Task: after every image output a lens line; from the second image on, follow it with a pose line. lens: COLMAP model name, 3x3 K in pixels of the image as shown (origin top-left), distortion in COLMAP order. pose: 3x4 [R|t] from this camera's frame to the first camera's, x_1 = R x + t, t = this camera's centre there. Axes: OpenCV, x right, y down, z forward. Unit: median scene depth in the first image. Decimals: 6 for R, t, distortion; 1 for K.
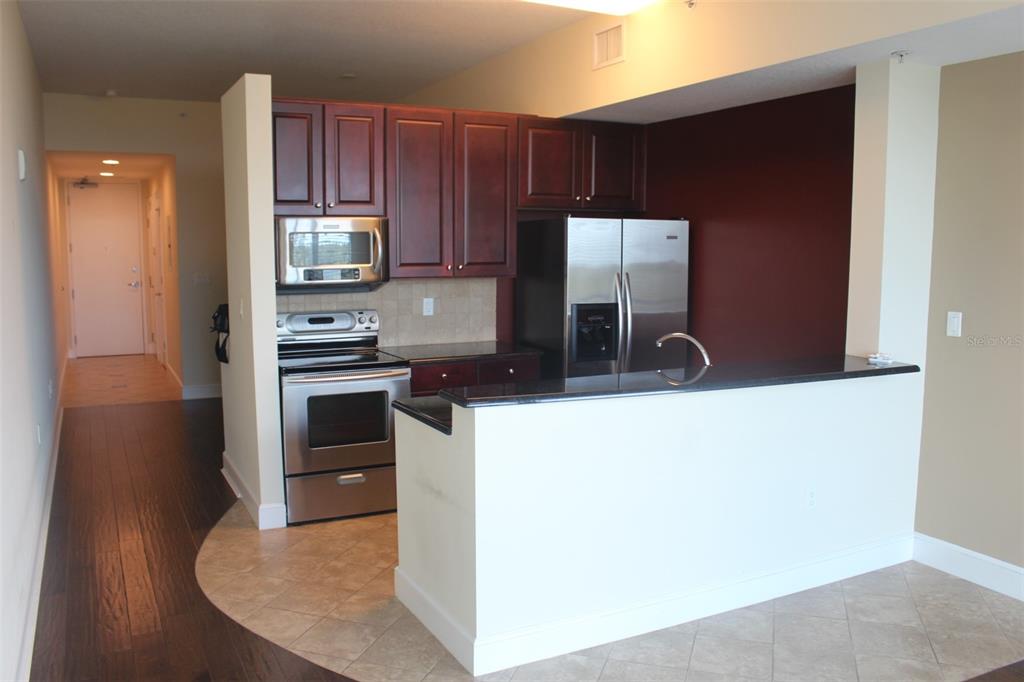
lens RADIAL K [[848.2, 0, 499.8], [0, 848.2, 344.1], [0, 0, 1]] dist [-0.167525, 0.145355]
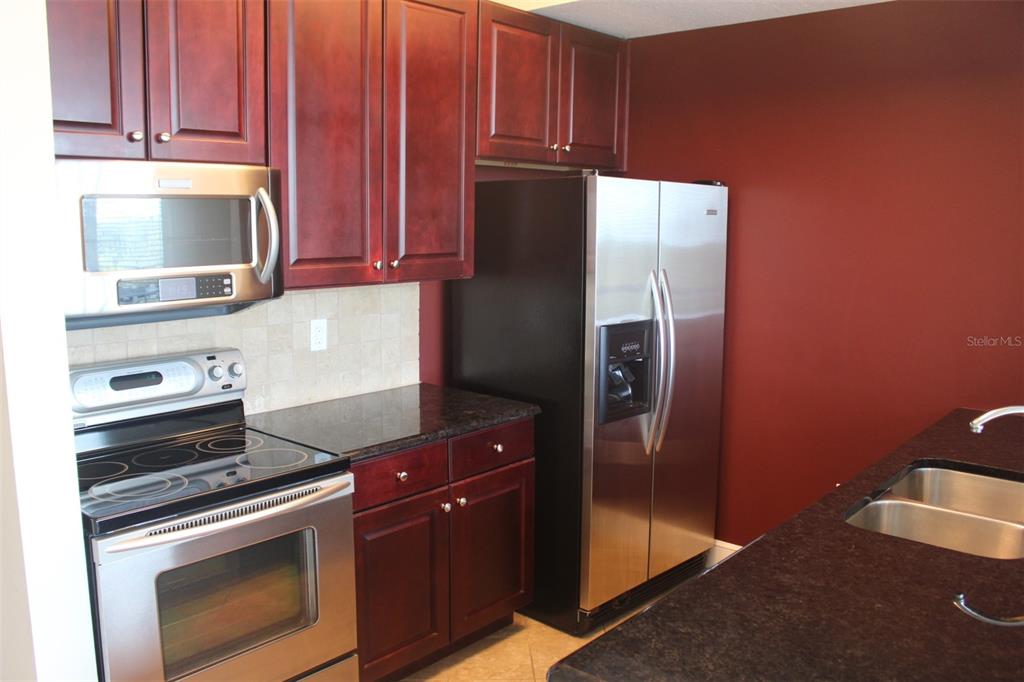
lens RADIAL K [[848.2, 0, 499.8], [0, 848.2, 344.1], [0, 0, 1]] dist [-0.167525, 0.145355]
pose [[0.933348, -0.047380, 0.355833, -0.180407], [0.037524, 0.998698, 0.034554, -0.055883], [-0.357007, -0.018899, 0.933910, 0.470935]]
